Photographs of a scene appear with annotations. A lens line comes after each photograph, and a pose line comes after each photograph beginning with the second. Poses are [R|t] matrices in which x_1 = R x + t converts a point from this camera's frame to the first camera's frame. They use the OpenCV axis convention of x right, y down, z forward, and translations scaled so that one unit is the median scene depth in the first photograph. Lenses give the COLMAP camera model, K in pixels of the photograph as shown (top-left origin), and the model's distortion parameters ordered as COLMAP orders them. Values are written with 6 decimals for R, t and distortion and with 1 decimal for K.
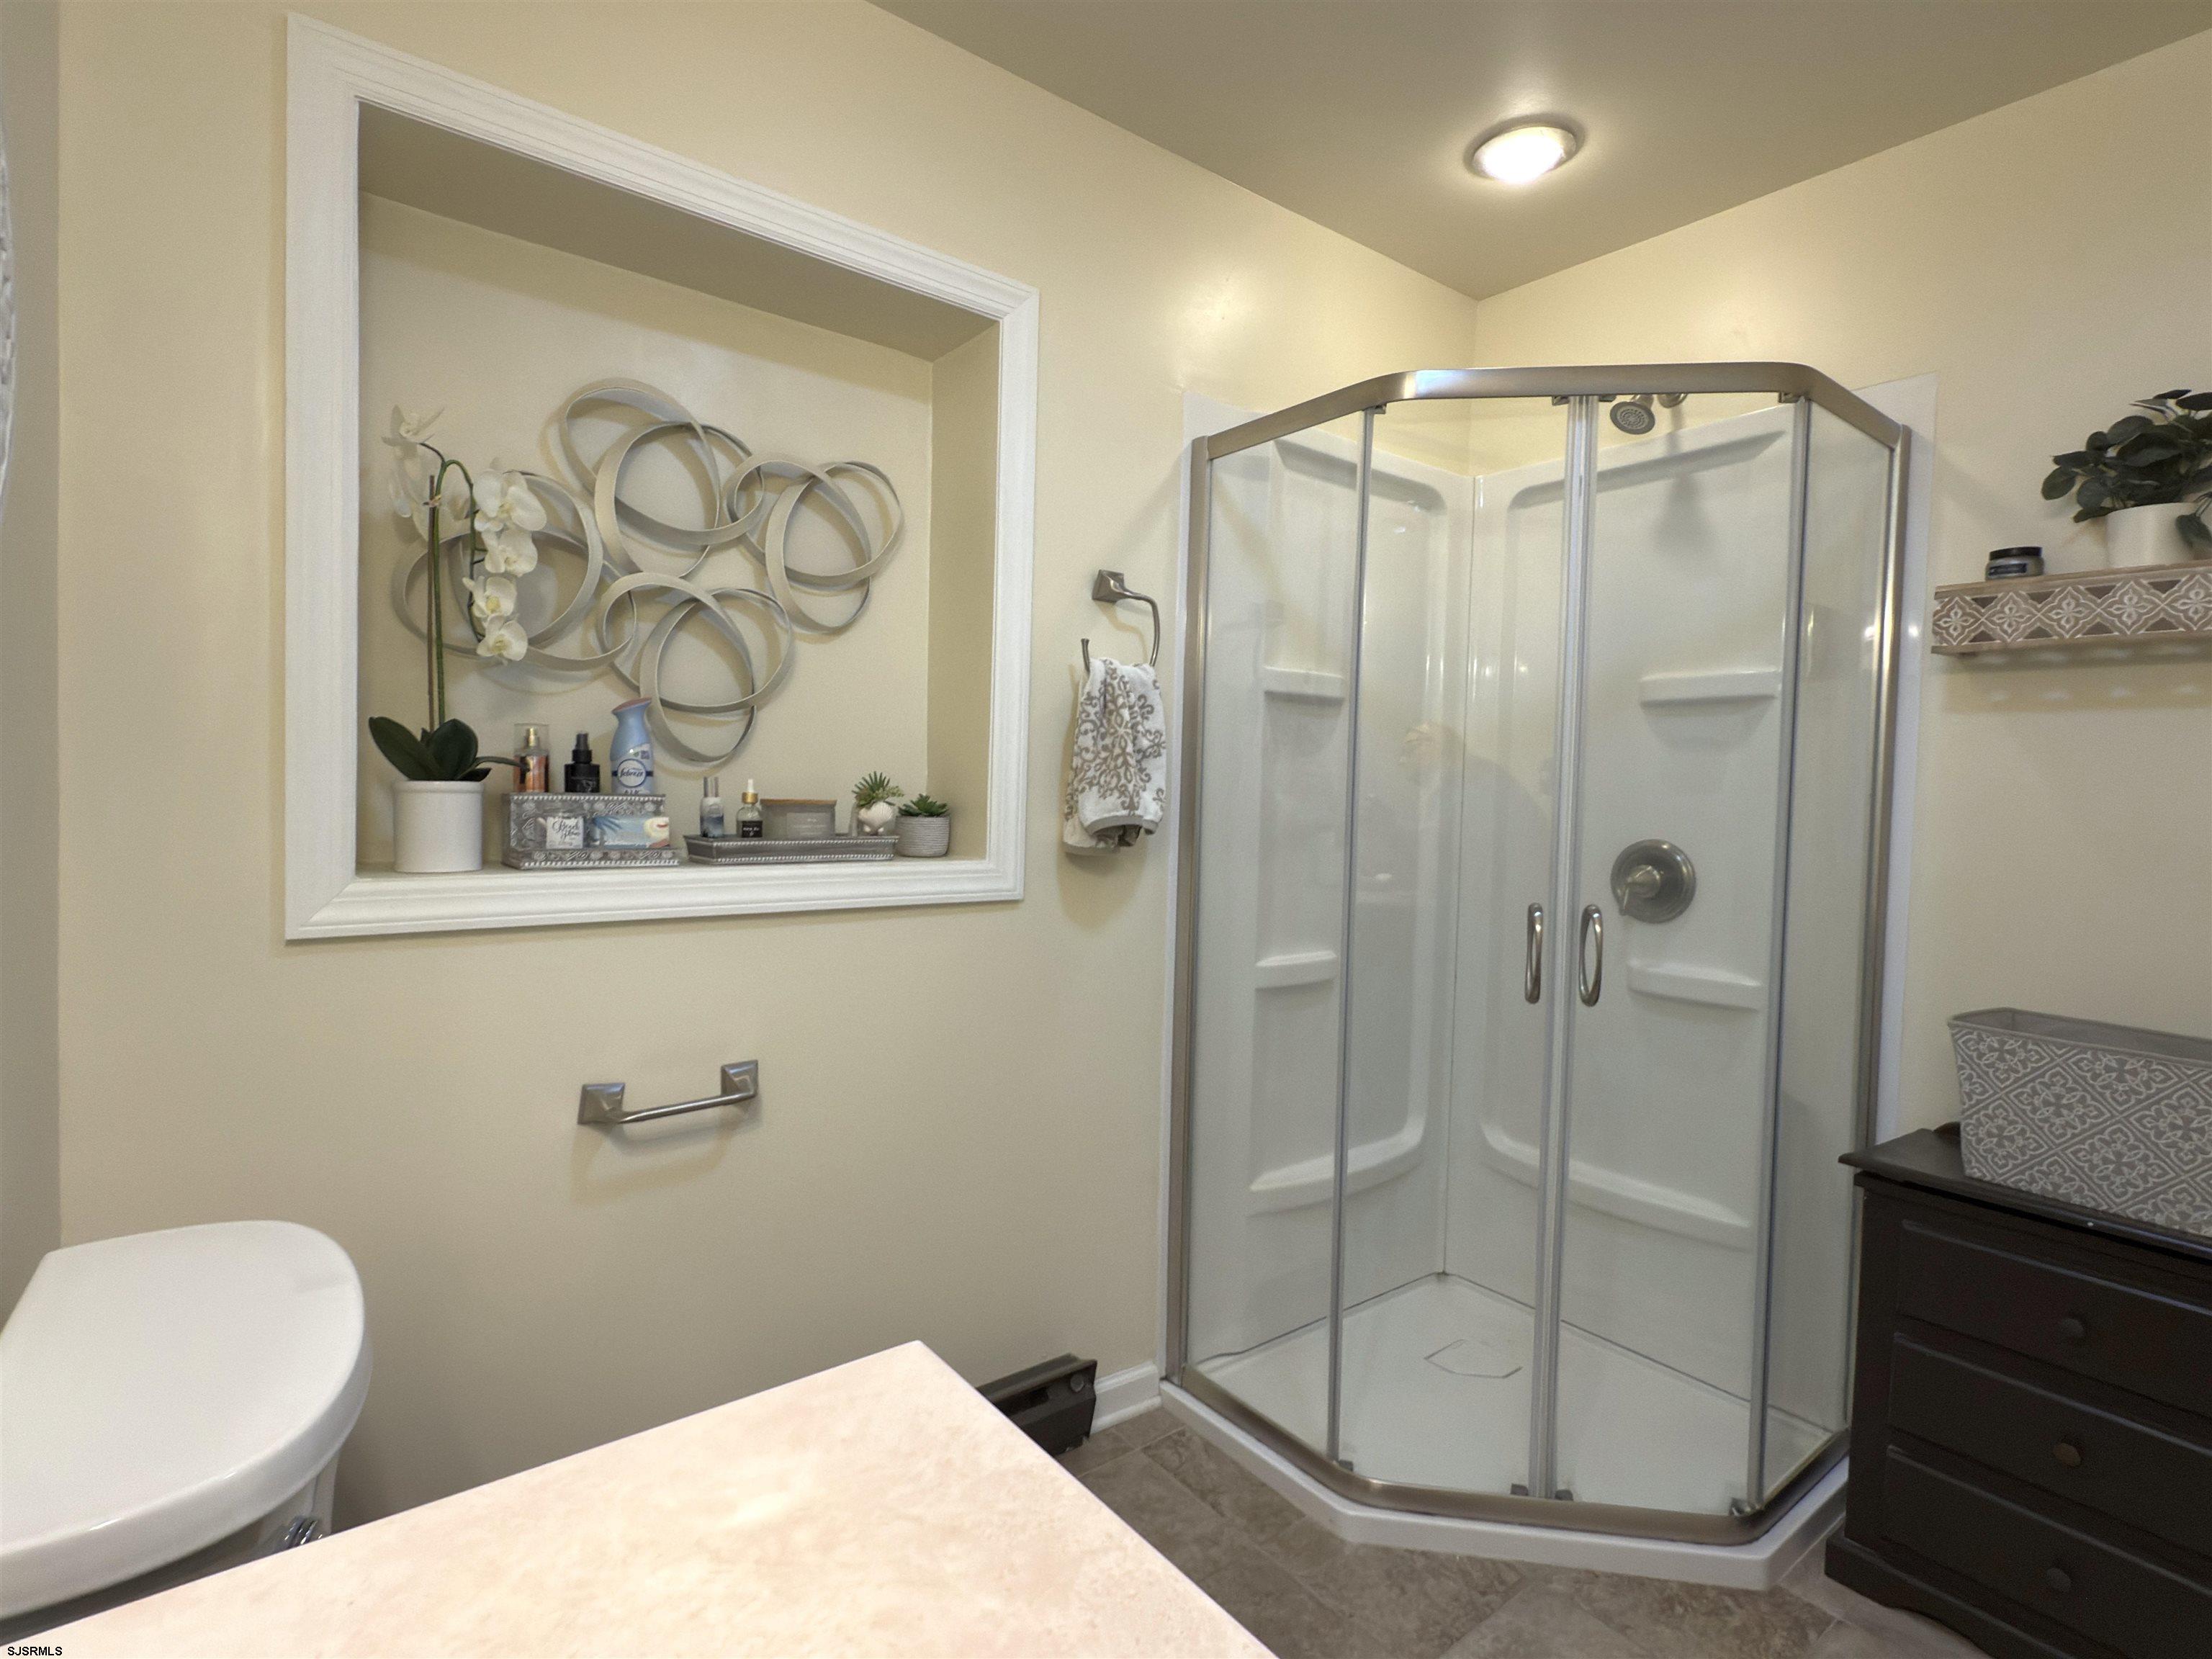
lens RADIAL K [[1073.3, 0, 1114.7], [0, 1073.3, 825.2], [0, 0, 1]] dist [0.000439, -0.000189]
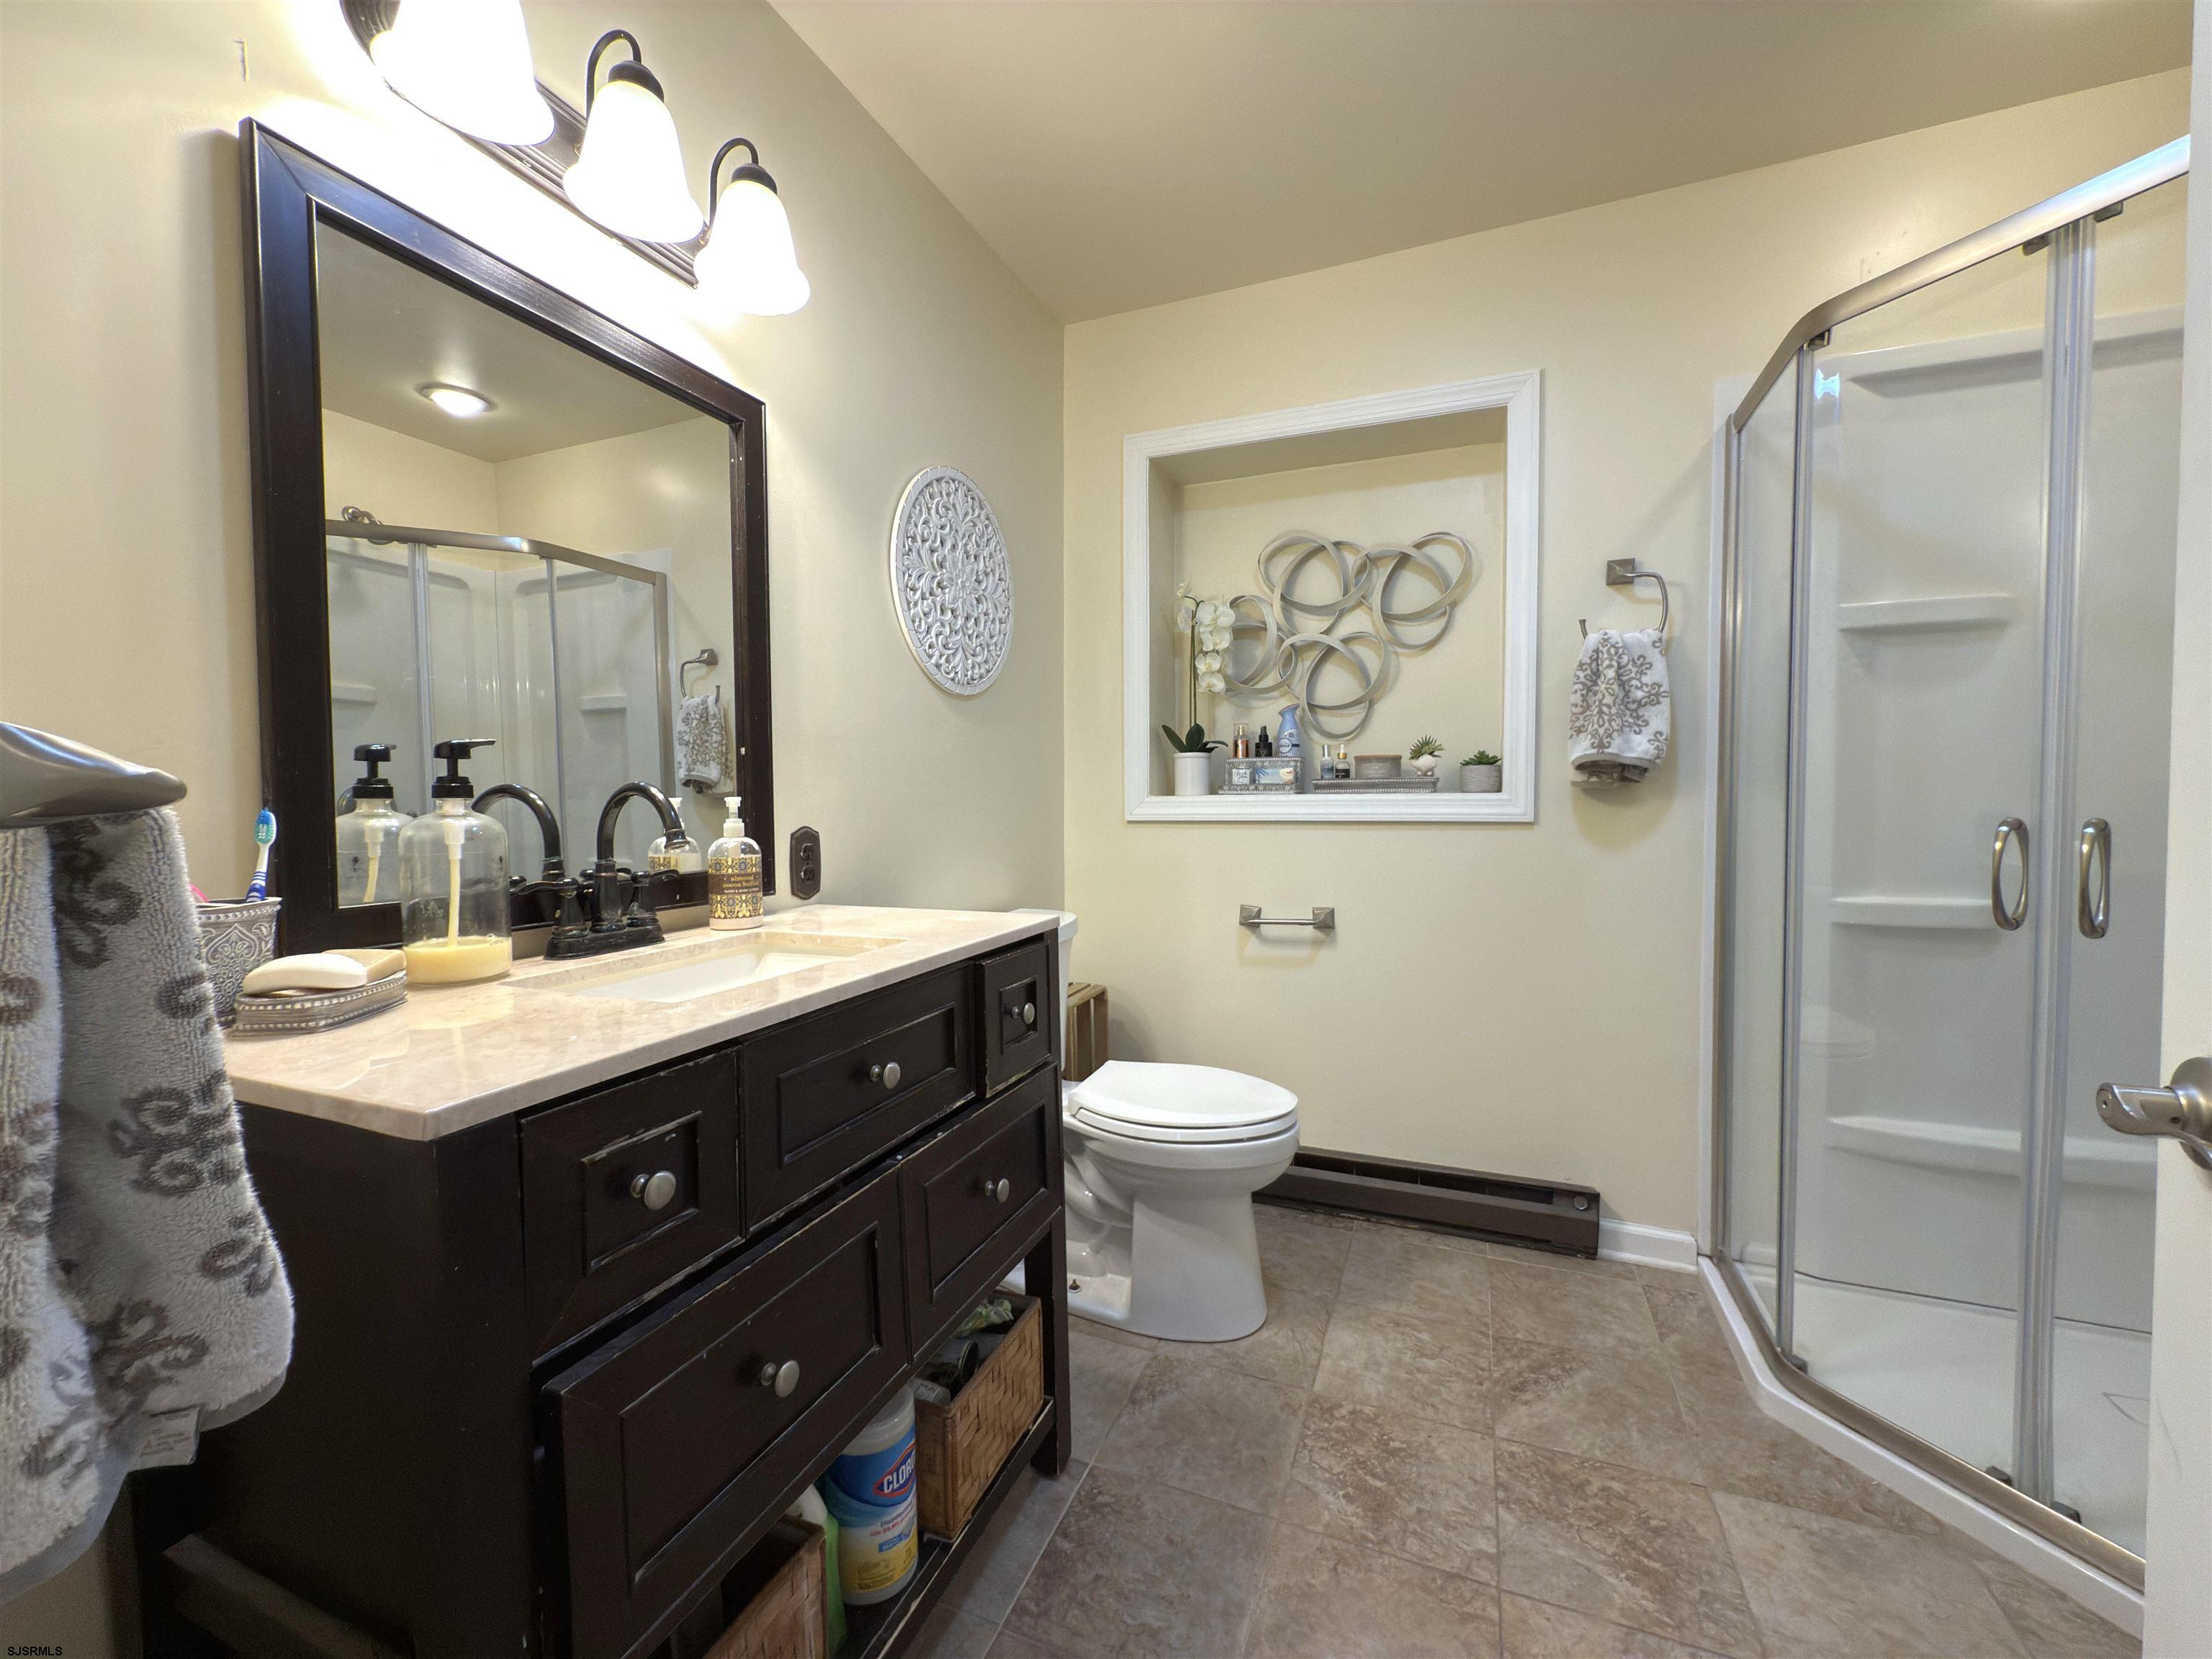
lens RADIAL K [[895.3, 0, 1123.3], [0, 895.3, 824.4], [0, 0, 1]] dist [-0.000045, -0.000247]
pose [[0.511119, -0.001322, -0.859509, 0.634485], [-0.009856, 0.999924, -0.007399, 0.088159], [0.859453, 0.012253, 0.511067, -0.016079]]
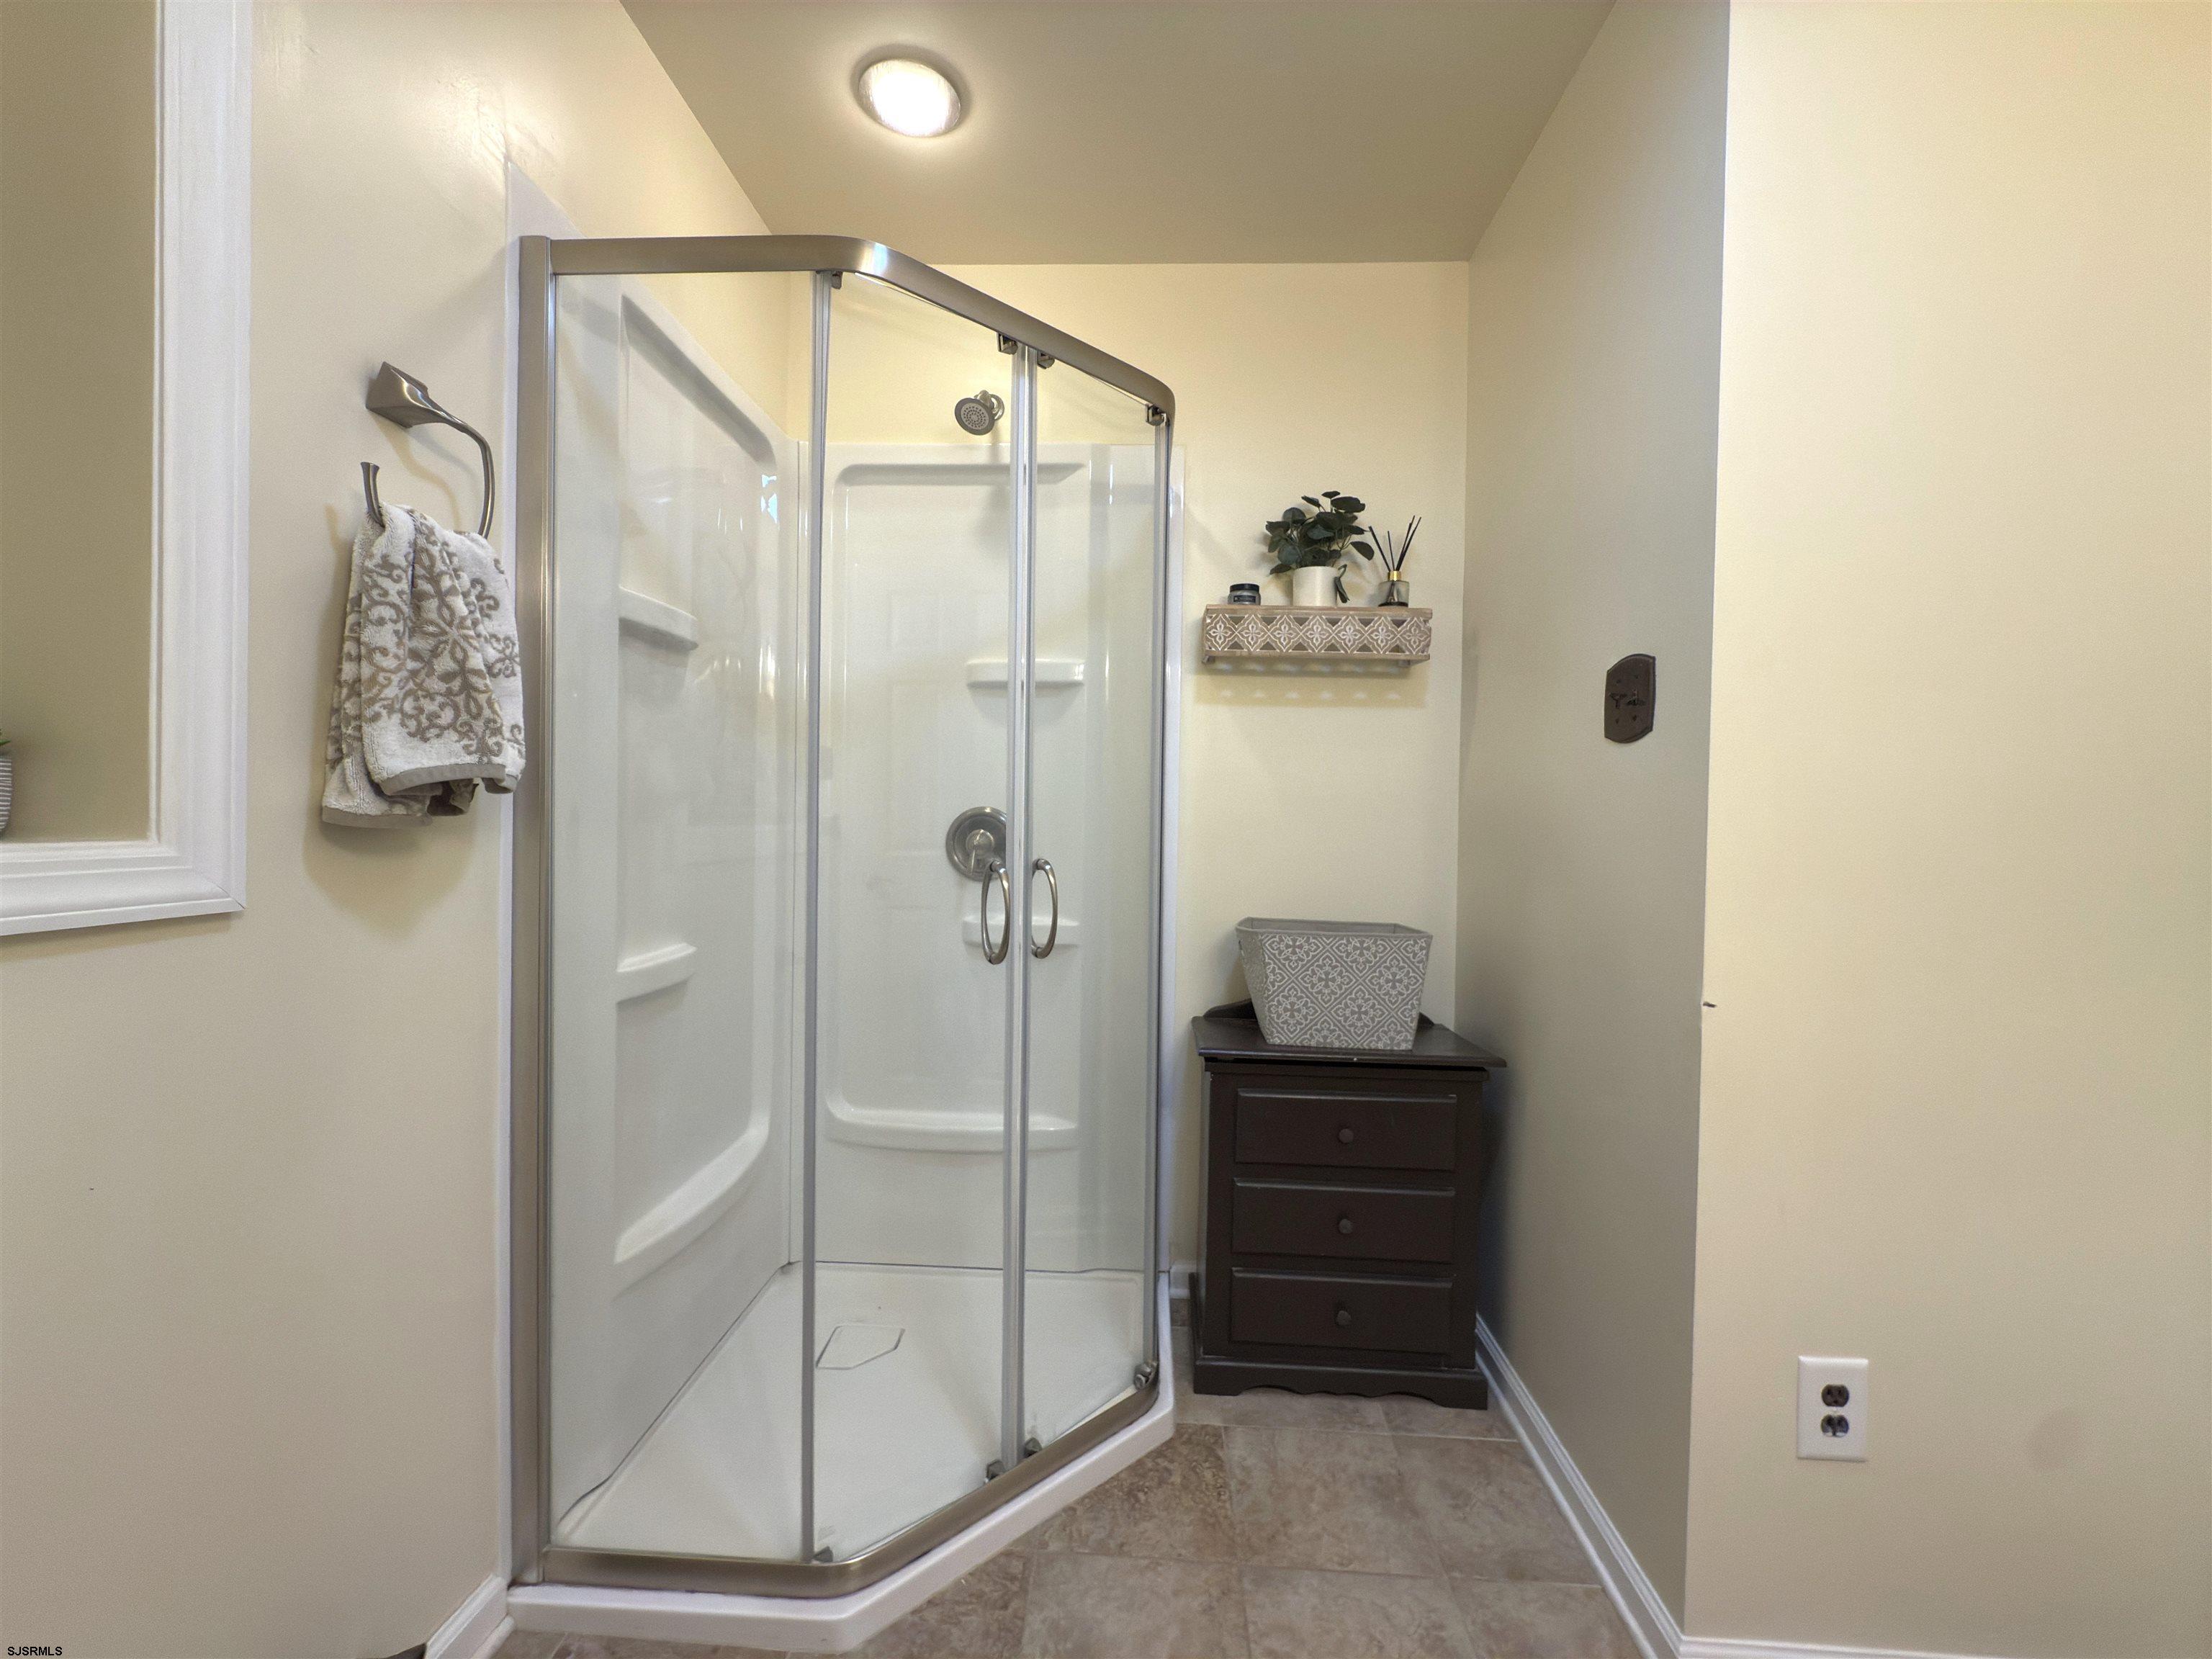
lens RADIAL K [[881.3, 0, 1098.7], [0, 881.3, 826.1], [0, 0, 1]] dist [0.000953, 0.000184]
pose [[0.652533, -0.025747, 0.757322, -0.146113], [0.025342, 0.999605, 0.012149, 0.032704], [-0.757336, 0.011265, 0.652928, 0.390663]]
